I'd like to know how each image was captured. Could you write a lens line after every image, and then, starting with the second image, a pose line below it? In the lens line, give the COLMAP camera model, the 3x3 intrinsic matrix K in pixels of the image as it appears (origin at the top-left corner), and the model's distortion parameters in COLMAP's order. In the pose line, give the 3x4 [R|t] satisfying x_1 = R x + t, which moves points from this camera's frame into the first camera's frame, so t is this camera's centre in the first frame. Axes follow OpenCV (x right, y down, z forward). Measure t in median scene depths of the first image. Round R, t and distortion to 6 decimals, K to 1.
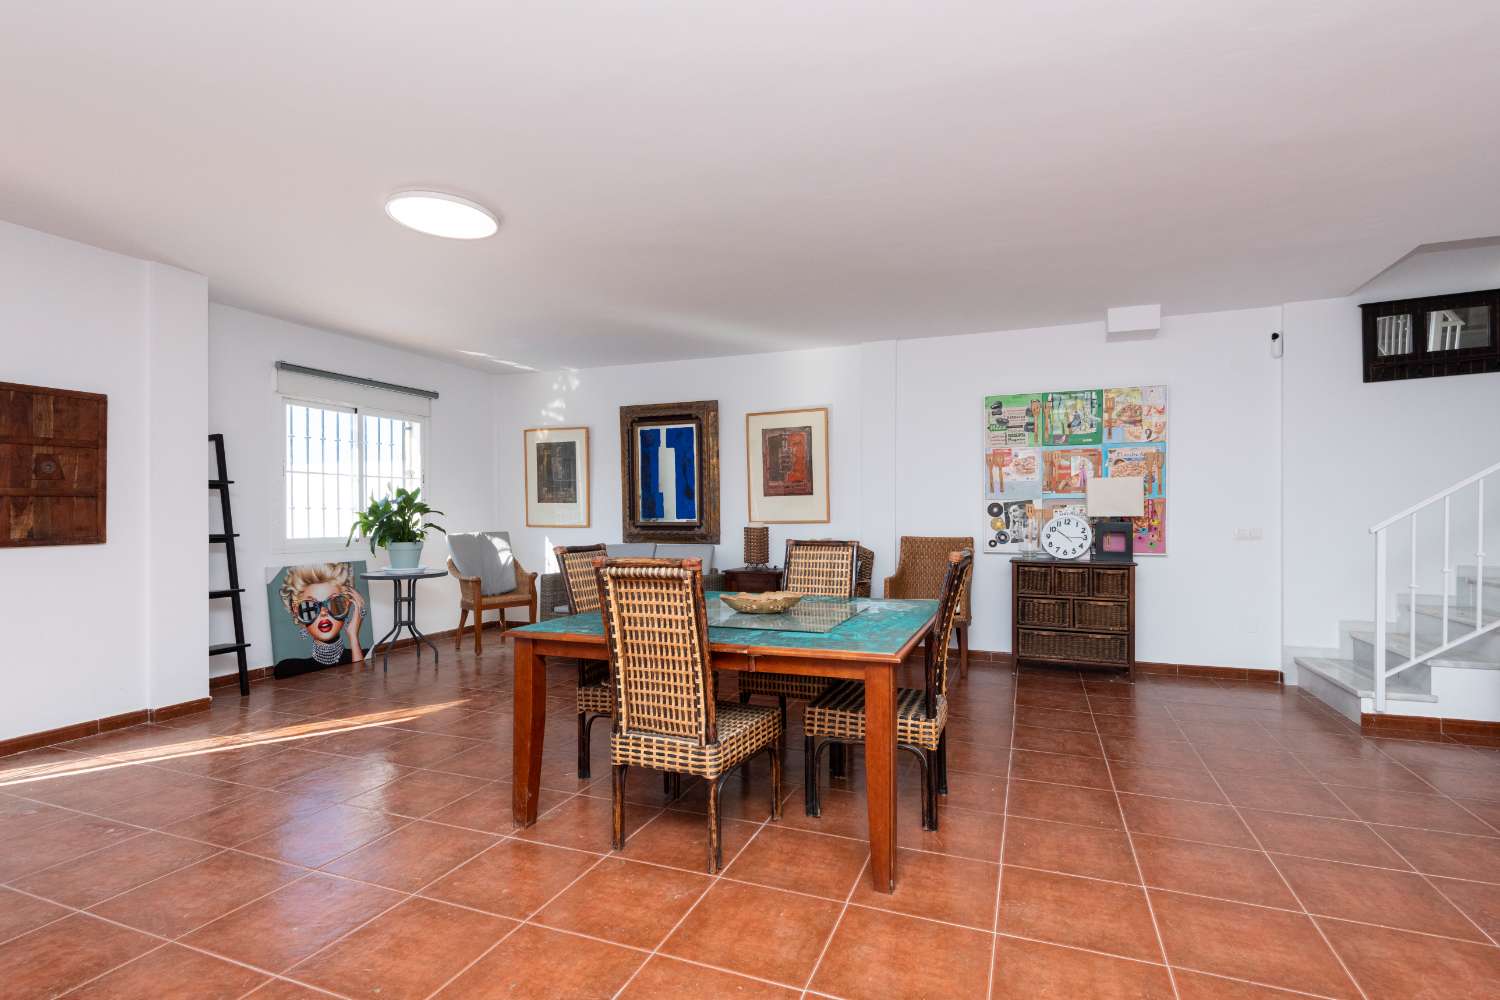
lens RADIAL K [[693.2, 0, 738.9], [0, 693.2, 507.1], [0, 0, 1]] dist [0.009501, -0.003335]
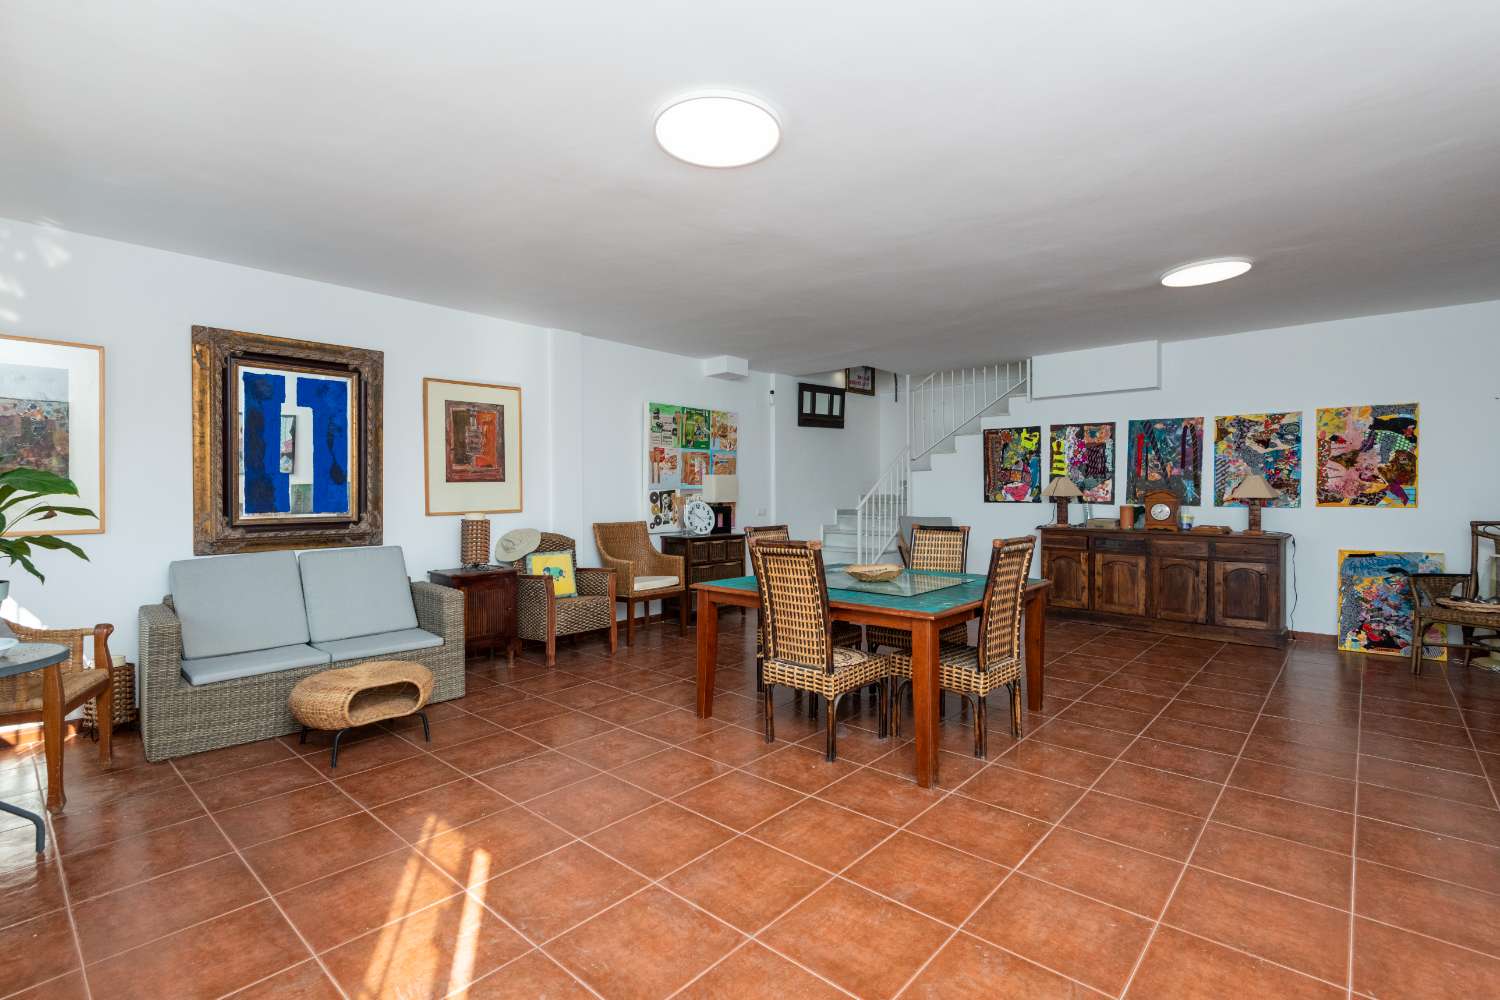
lens RADIAL K [[693.2, 0, 753.8], [0, 693.2, 491.3], [0, 0, 1]] dist [0.009501, -0.003335]
pose [[0.339780, 0.007090, 0.940478, -0.653682], [0.000838, 0.999969, -0.007841, 0.002245], [-0.940505, 0.003452, 0.339764, 0.401495]]
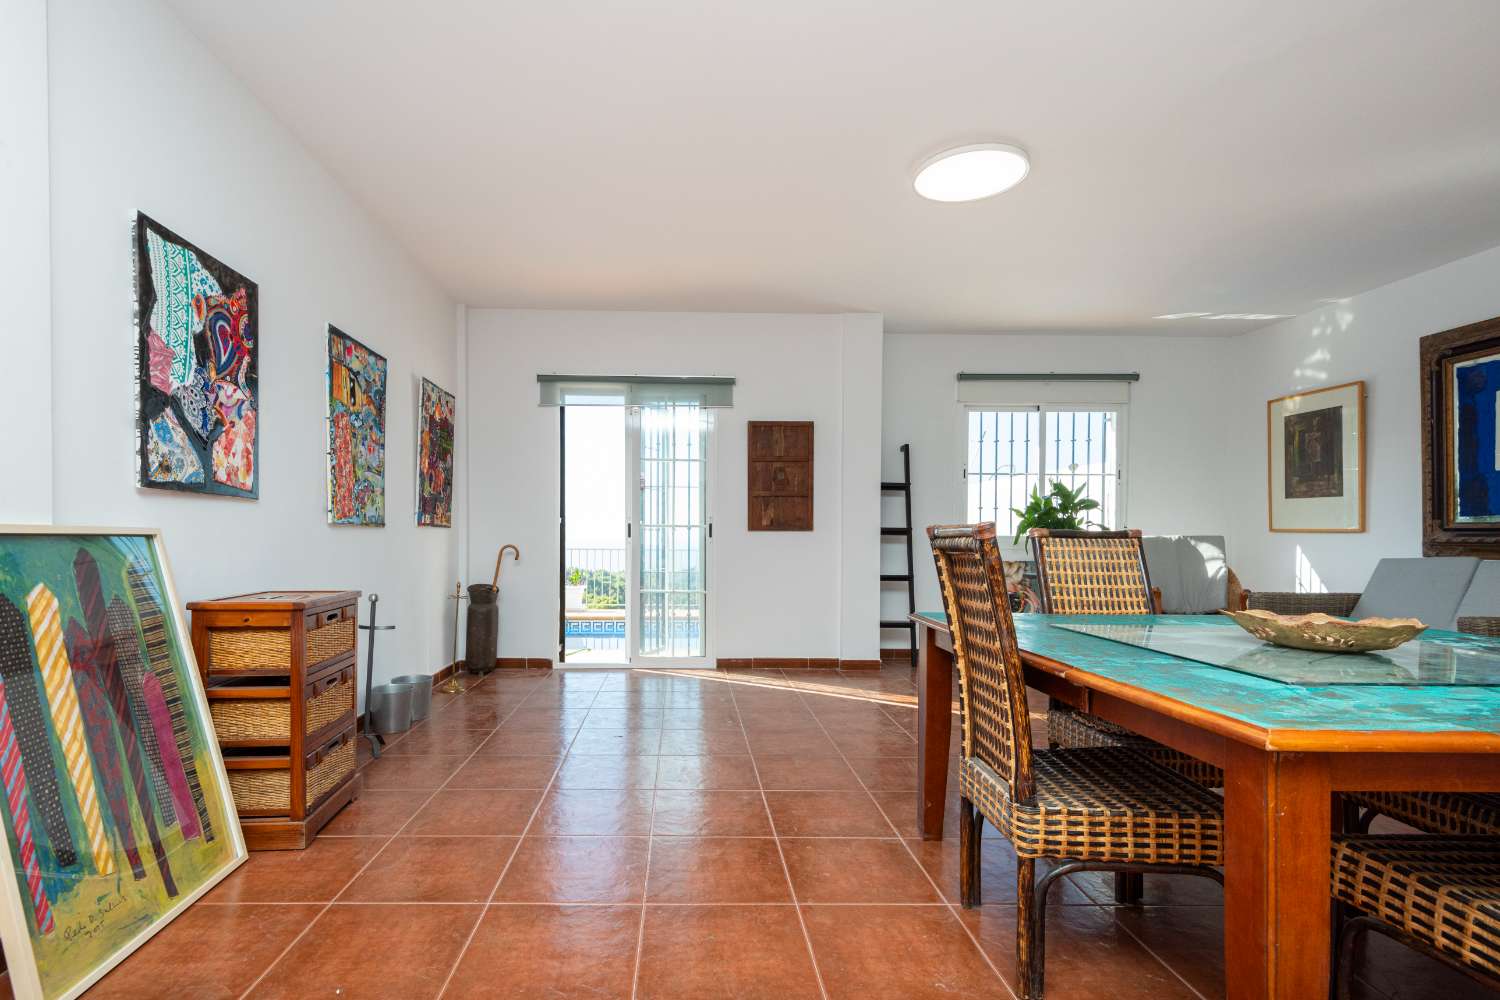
lens RADIAL K [[693.2, 0, 689.5], [0, 693.2, 537.9], [0, 0, 1]] dist [0.009501, -0.003335]
pose [[0.398230, 0.018976, -0.917089, 0.168902], [-0.002375, 0.999804, 0.019656, 0.028256], [0.917283, -0.005650, 0.398197, 0.169852]]
